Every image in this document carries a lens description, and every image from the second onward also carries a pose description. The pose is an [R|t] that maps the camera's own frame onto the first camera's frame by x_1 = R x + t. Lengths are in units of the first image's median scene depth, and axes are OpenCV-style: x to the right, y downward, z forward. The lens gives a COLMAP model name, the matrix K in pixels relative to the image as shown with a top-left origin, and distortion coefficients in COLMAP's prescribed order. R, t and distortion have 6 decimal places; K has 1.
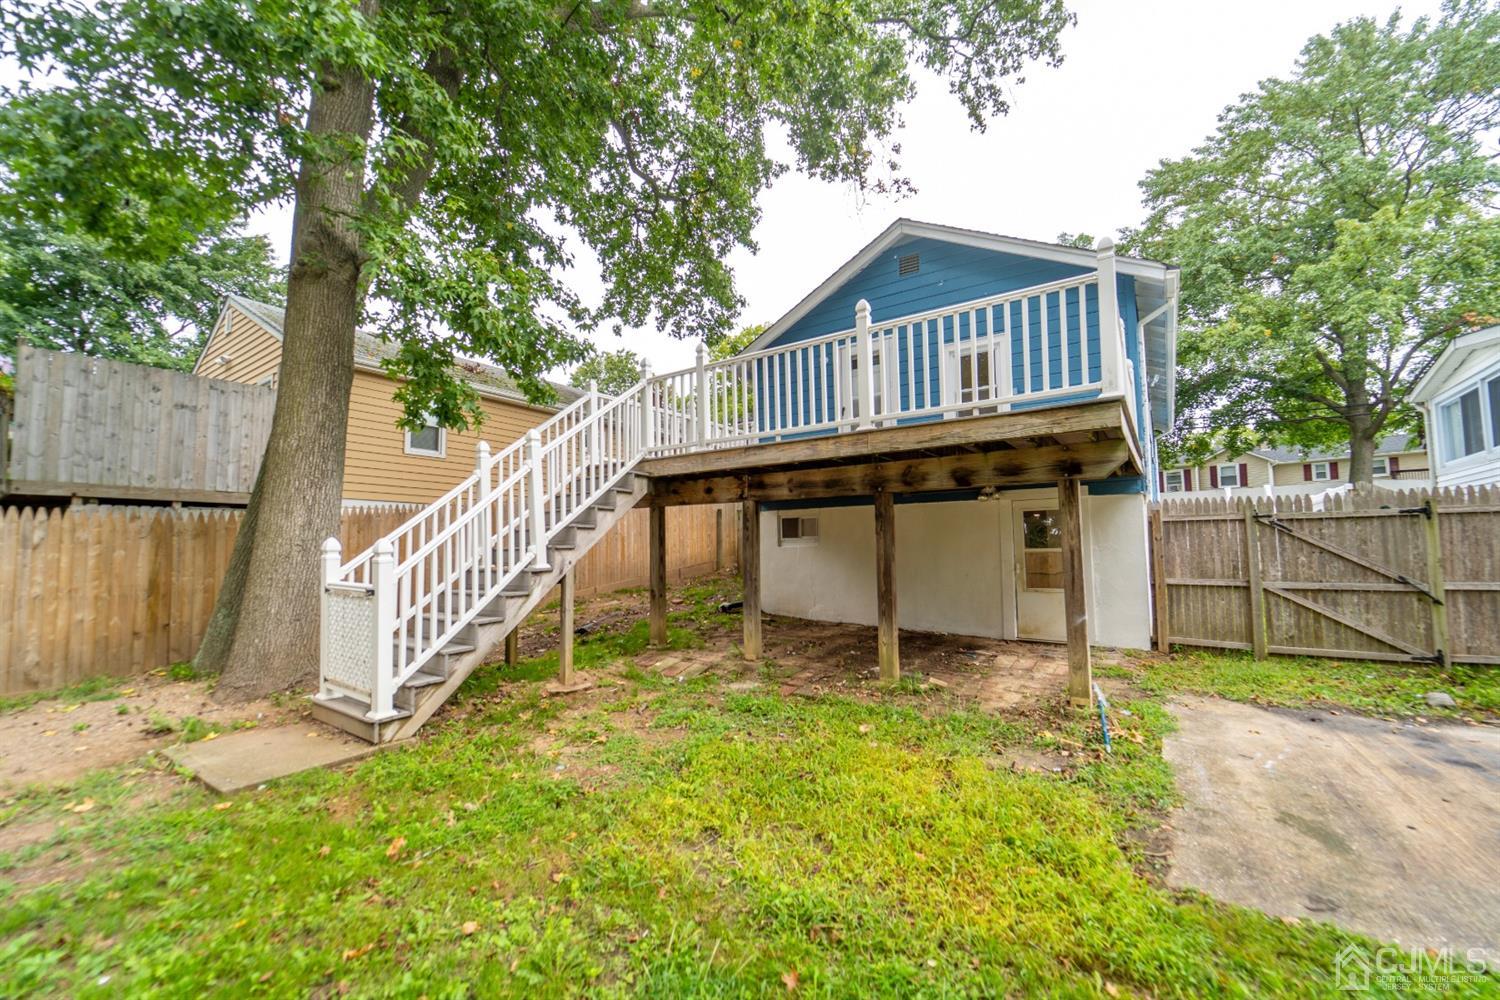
lens RADIAL K [[597.2, 0, 750.4], [0, 597.2, 504.4], [0, 0, 1]] dist [0.004703, 0.000386]
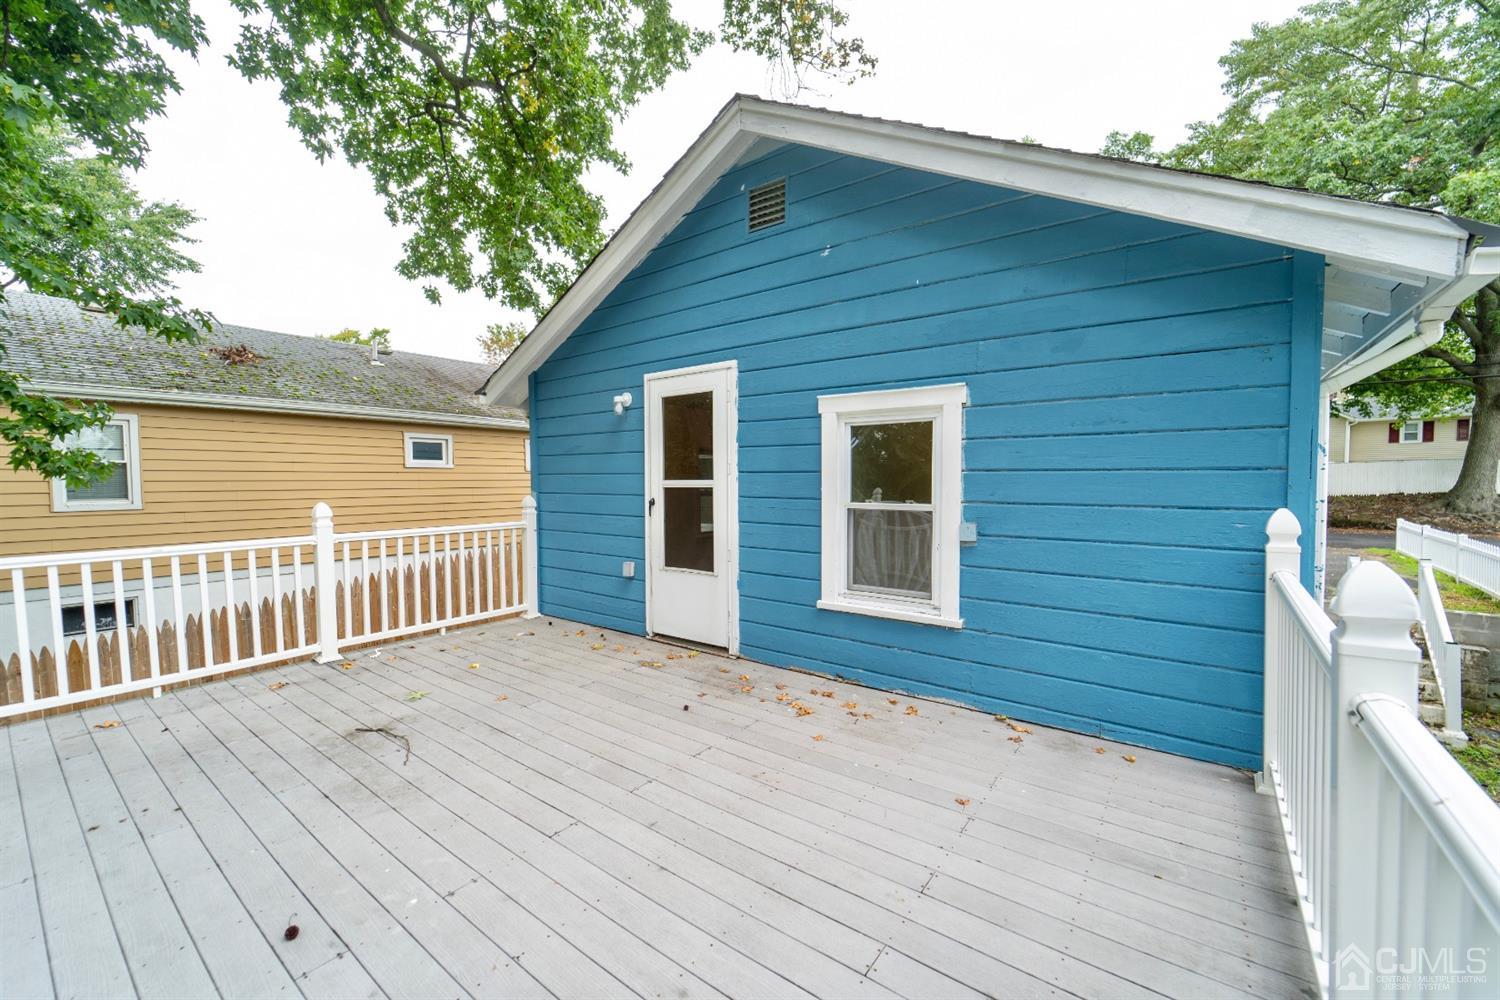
lens RADIAL K [[597.2, 0, 755.4], [0, 597.2, 498.6], [0, 0, 1]] dist [0.004703, 0.000386]
pose [[0.999463, 0.001396, -0.032744, 0.097575], [0.002350, 0.993466, 0.114108, -0.082745], [0.032689, -0.114124, 0.992929, 0.185753]]
